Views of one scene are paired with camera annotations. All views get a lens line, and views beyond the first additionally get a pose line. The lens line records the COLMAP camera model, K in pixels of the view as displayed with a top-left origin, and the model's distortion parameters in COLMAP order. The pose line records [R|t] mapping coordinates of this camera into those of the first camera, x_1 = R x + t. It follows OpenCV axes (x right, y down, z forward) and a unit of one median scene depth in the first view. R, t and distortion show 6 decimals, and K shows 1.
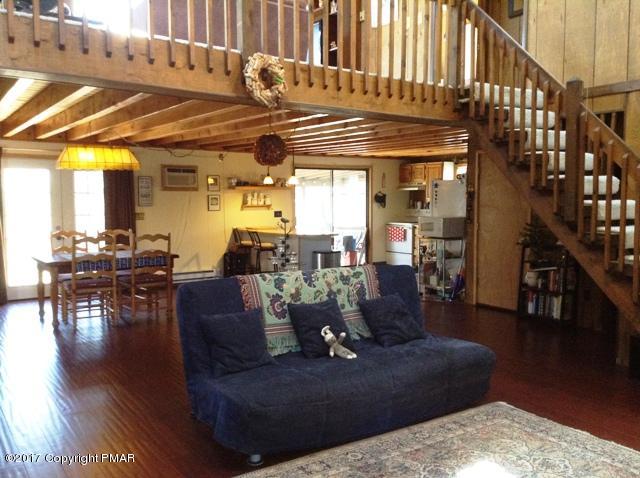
lens RADIAL K [[582.3, 0, 319.0], [0, 582.3, 238.0], [0, 0, 1]] dist [0.075901, 0.000000]
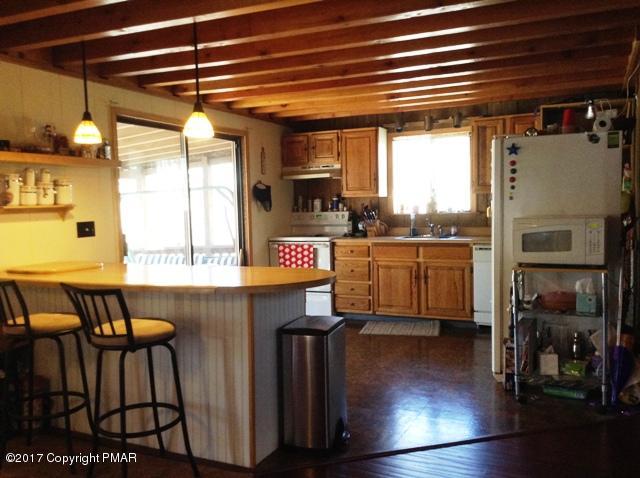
lens RADIAL K [[582.3, 0, 321.3], [0, 582.3, 239.1], [0, 0, 1]] dist [0.075901, 0.000000]
pose [[0.861614, -0.049681, 0.505127, -0.137732], [0.060497, 0.998156, -0.005020, -0.022880], [-0.503946, 0.034884, 0.863031, 0.579769]]
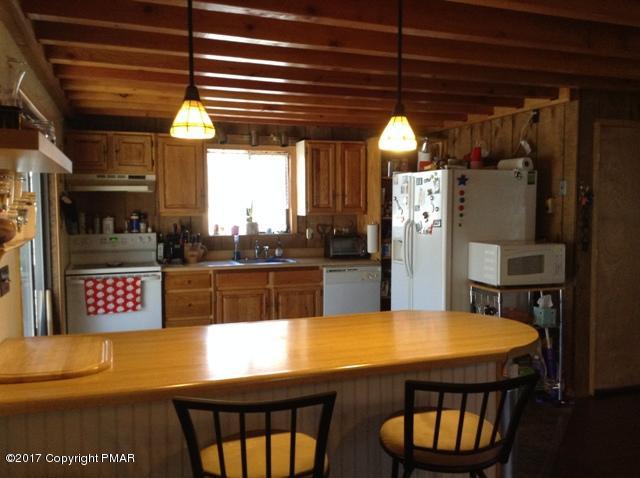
lens RADIAL K [[582.3, 0, 321.7], [0, 582.3, 241.4], [0, 0, 1]] dist [0.075901, 0.000000]
pose [[0.261743, -0.057187, 0.963442, -0.259672], [0.076689, 0.996319, 0.038304, -0.056340], [-0.962086, 0.063860, 0.265165, 0.836852]]
